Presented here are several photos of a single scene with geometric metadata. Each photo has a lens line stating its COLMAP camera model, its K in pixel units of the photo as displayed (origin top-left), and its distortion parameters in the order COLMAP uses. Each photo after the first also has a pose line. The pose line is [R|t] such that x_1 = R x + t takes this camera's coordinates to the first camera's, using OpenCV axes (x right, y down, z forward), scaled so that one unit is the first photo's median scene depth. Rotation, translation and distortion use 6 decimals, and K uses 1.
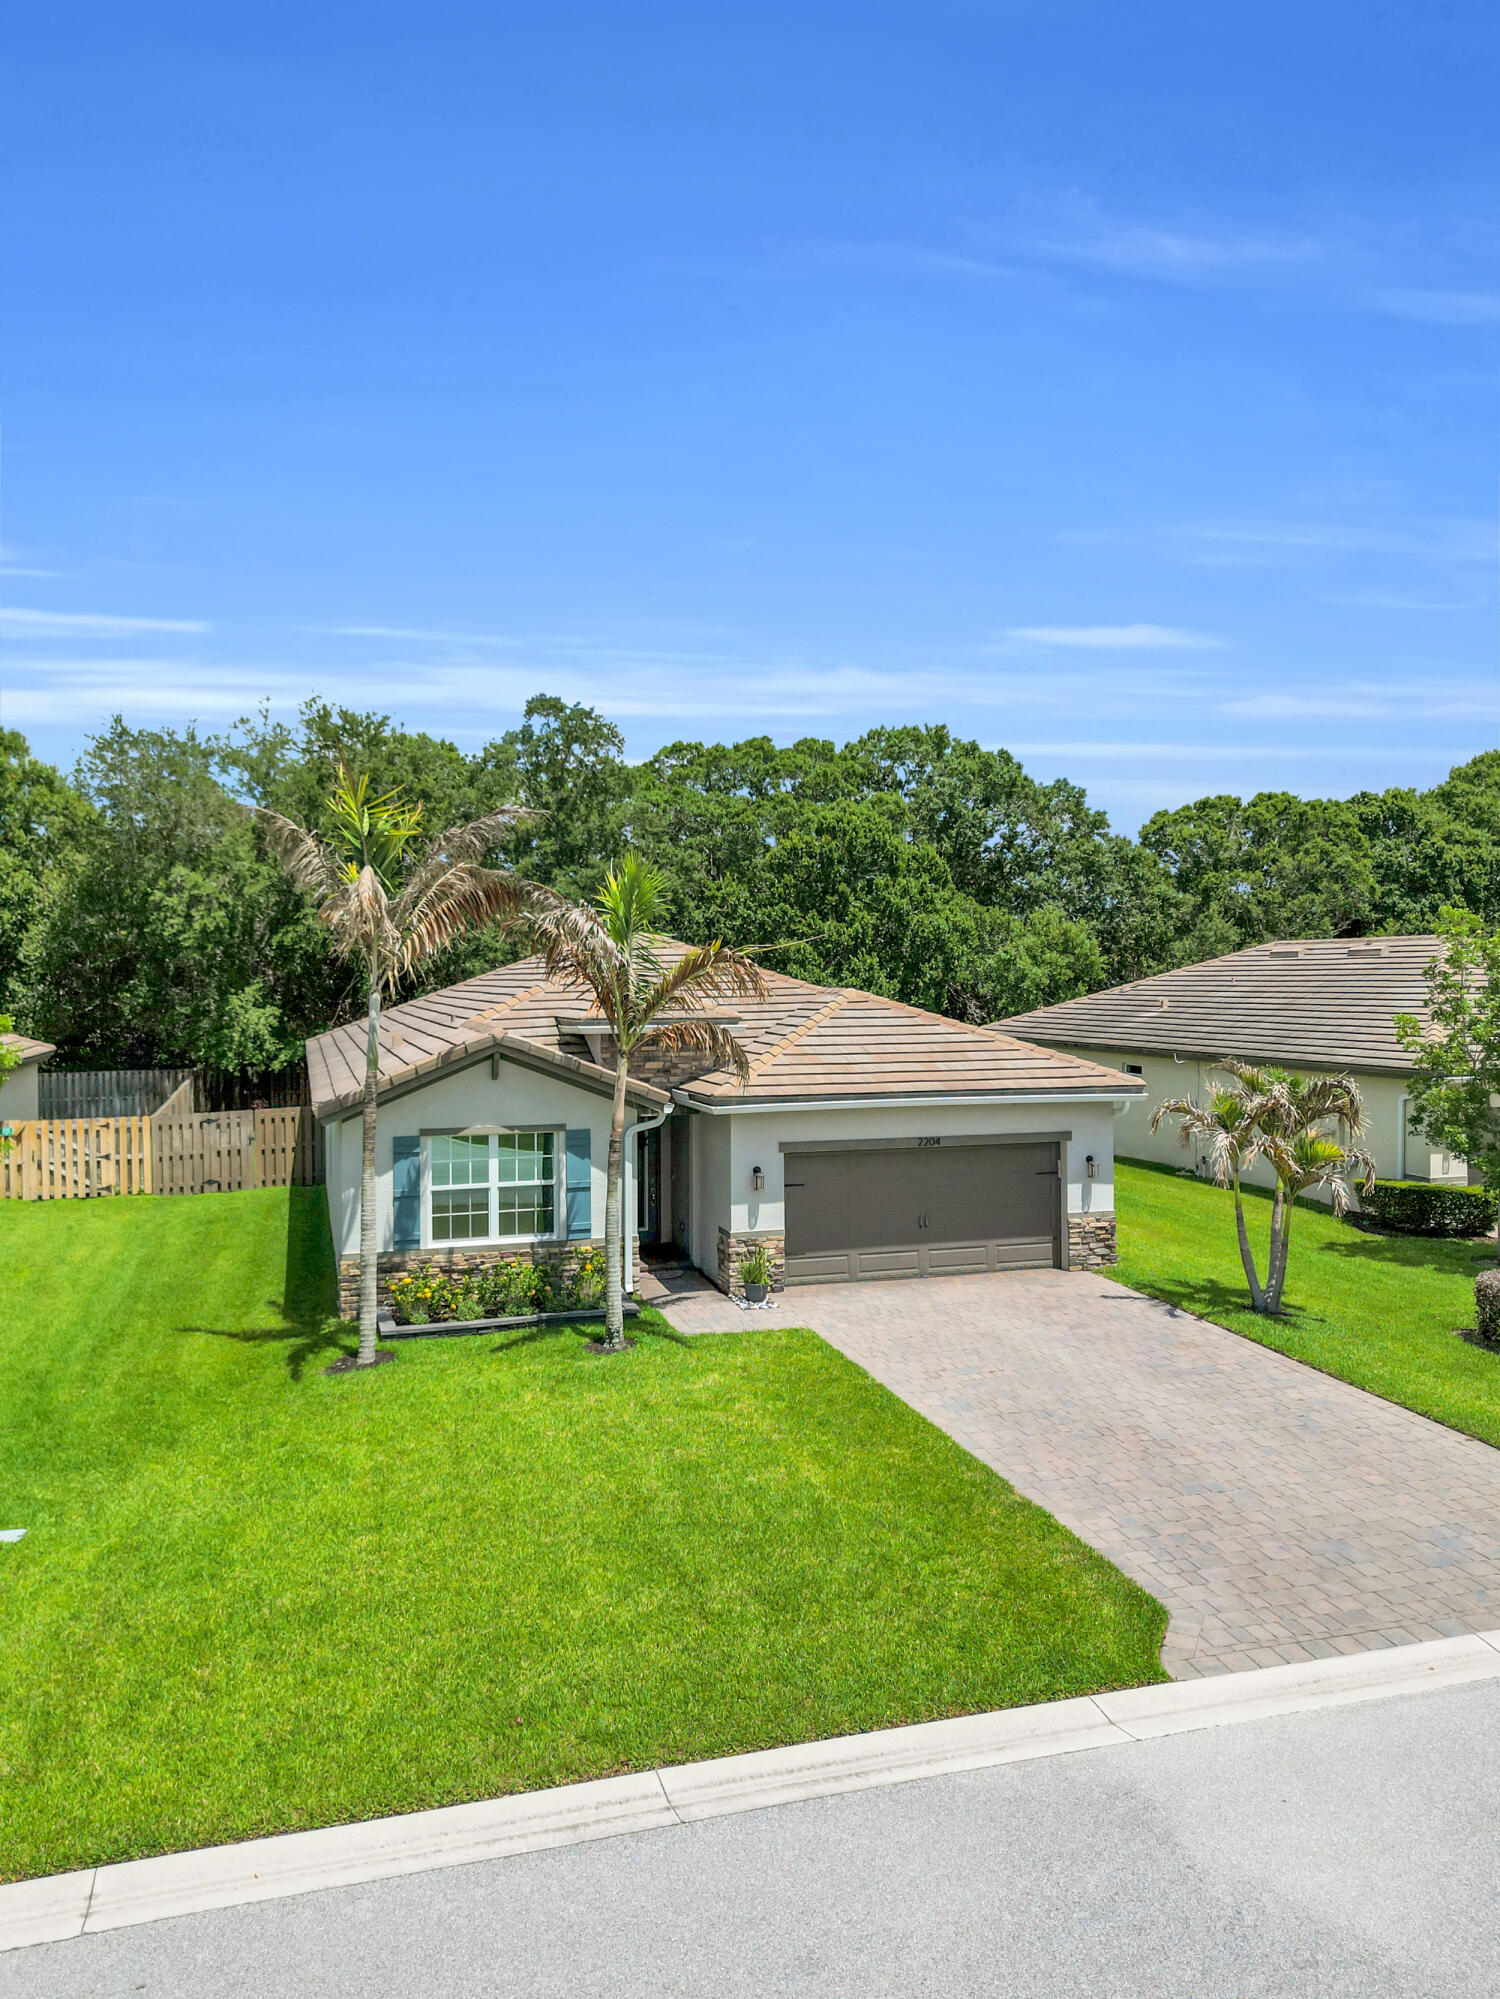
lens RADIAL K [[1423.6, 0, 749.0], [0, 1423.6, 1011.7], [0, 0, 1]] dist [0.075537, -0.066909]
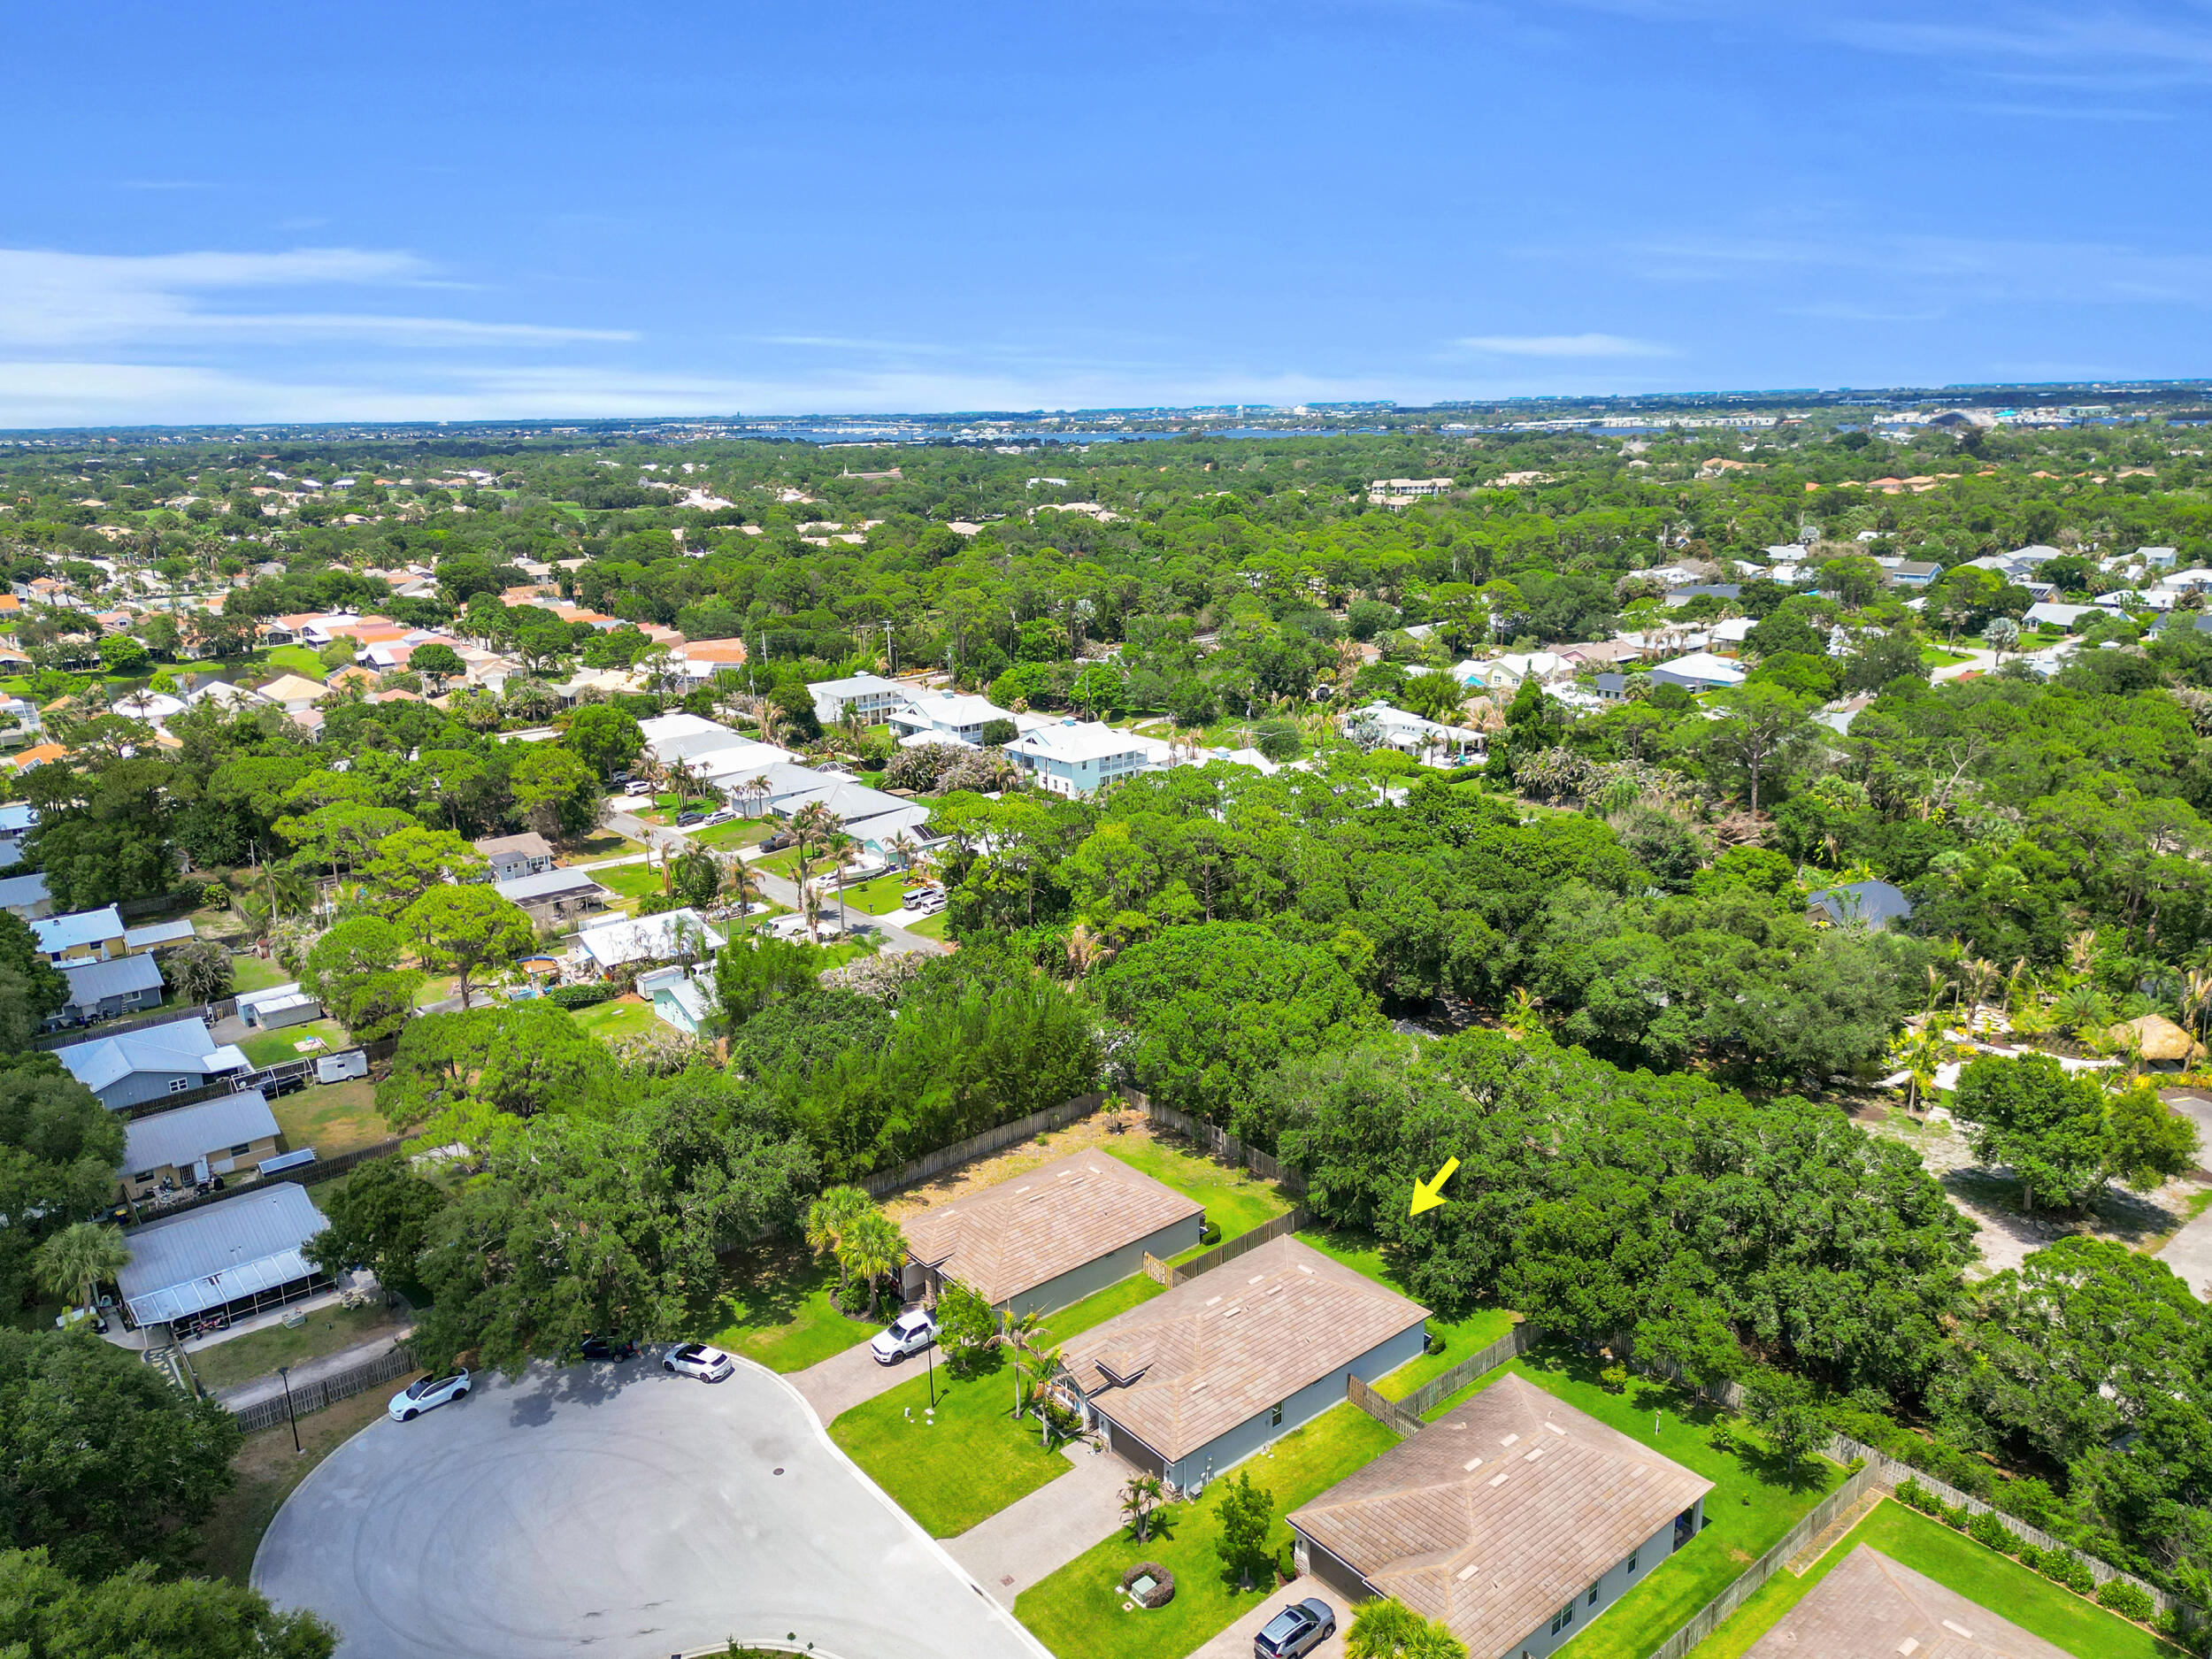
lens RADIAL K [[1542.7, 0, 1100.6], [0, 1542.7, 915.8], [0, 0, 1]] dist [0.087102, -0.090489]
pose [[0.378058, 0.294700, -0.877624, 3.454916], [-0.005792, 0.948716, 0.316077, -2.640912], [0.925764, -0.114412, 0.360376, -0.380509]]
